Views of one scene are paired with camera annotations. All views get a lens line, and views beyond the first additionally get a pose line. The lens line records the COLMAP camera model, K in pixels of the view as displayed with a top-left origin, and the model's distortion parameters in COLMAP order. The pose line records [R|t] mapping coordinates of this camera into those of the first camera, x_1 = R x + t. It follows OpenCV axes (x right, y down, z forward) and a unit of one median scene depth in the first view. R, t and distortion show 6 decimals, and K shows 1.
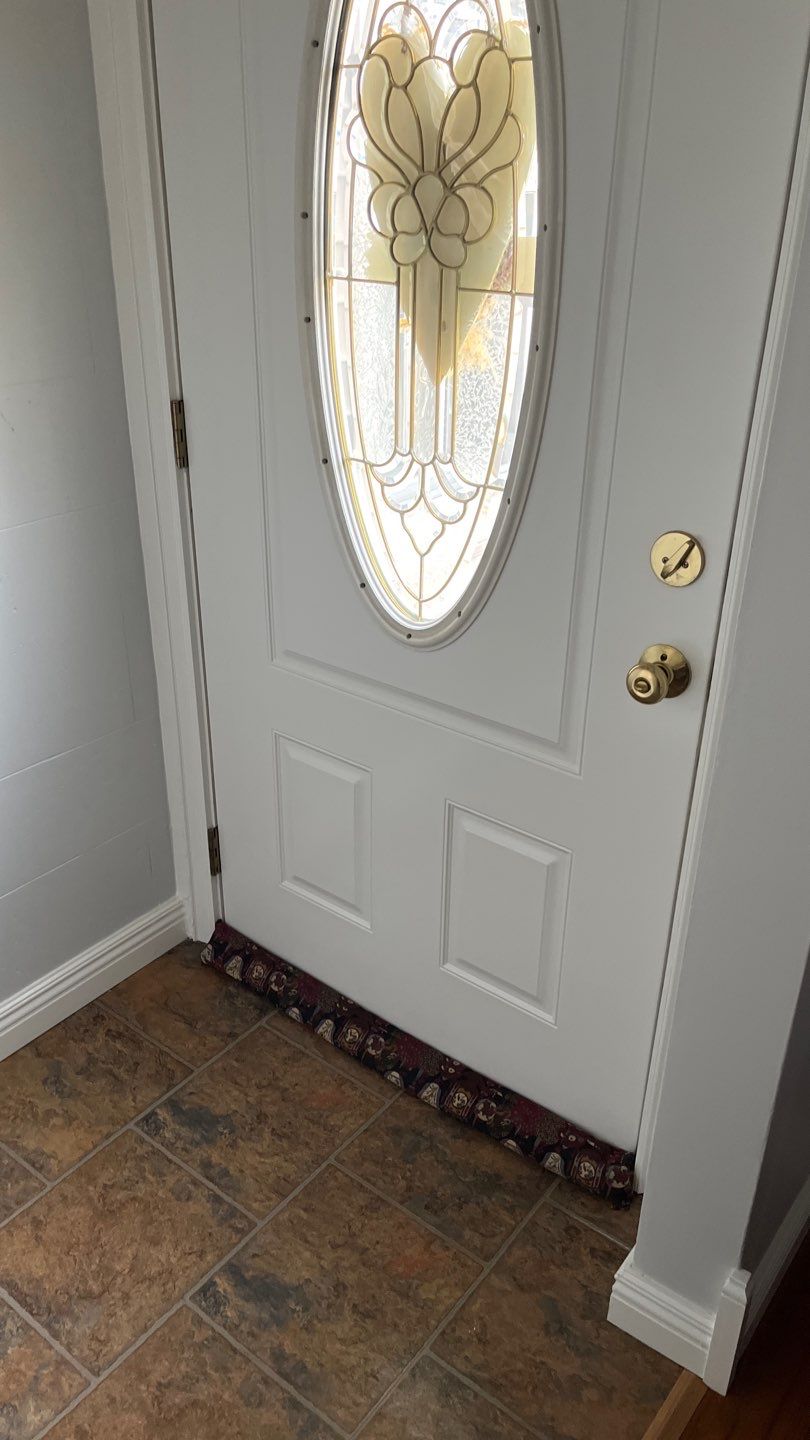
lens RADIAL K [[1083.7, 0, 392.6], [0, 1083.7, 736.9], [0, 0, 1]] dist [0.059505, -0.083725]
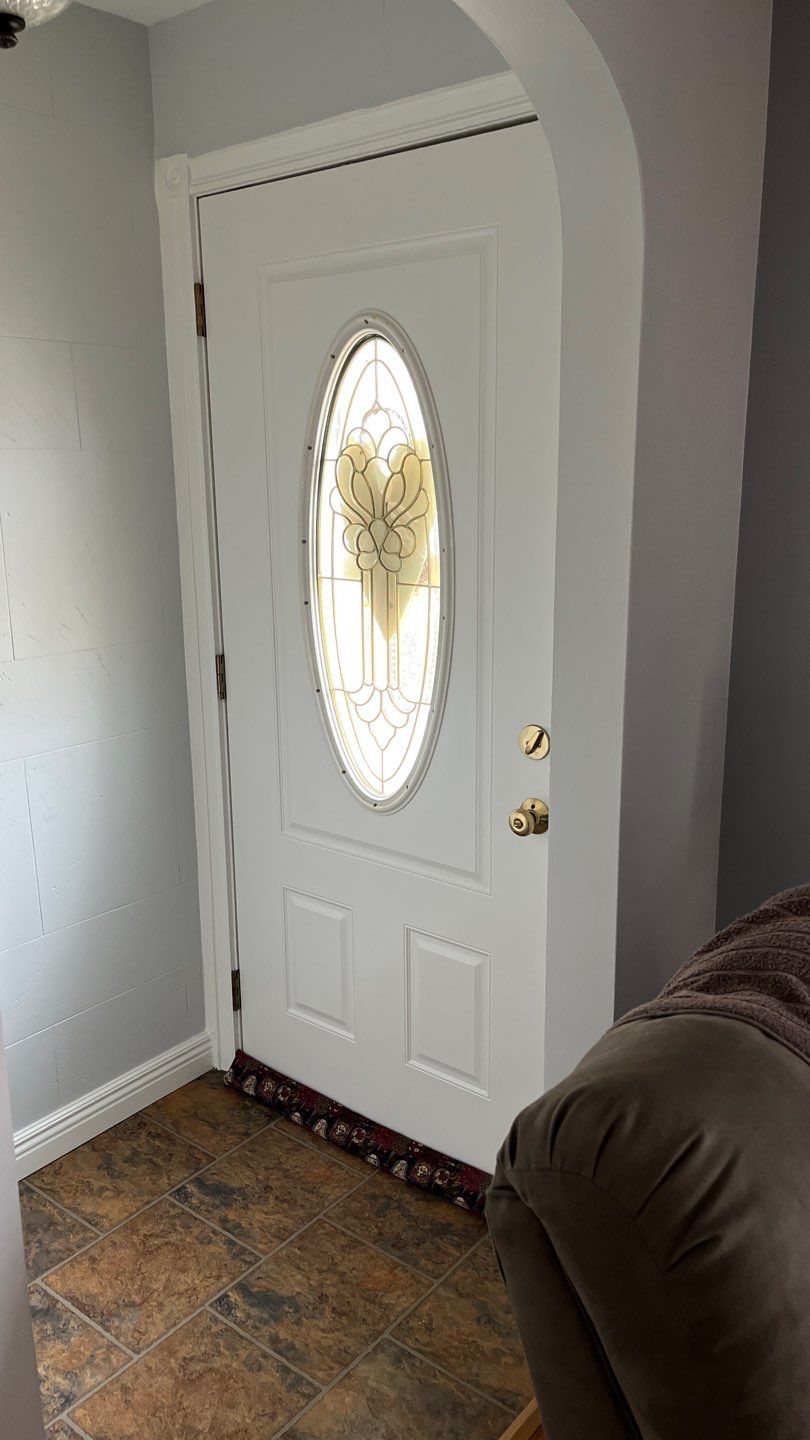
lens RADIAL K [[1083.7, 0, 405.7], [0, 1083.7, 721.7], [0, 0, 1]] dist [0.059505, -0.083725]
pose [[0.999794, -0.015639, -0.012966, 0.077863], [0.011997, 0.969595, -0.244422, 0.154535], [0.016394, 0.244216, 0.969582, -0.434686]]
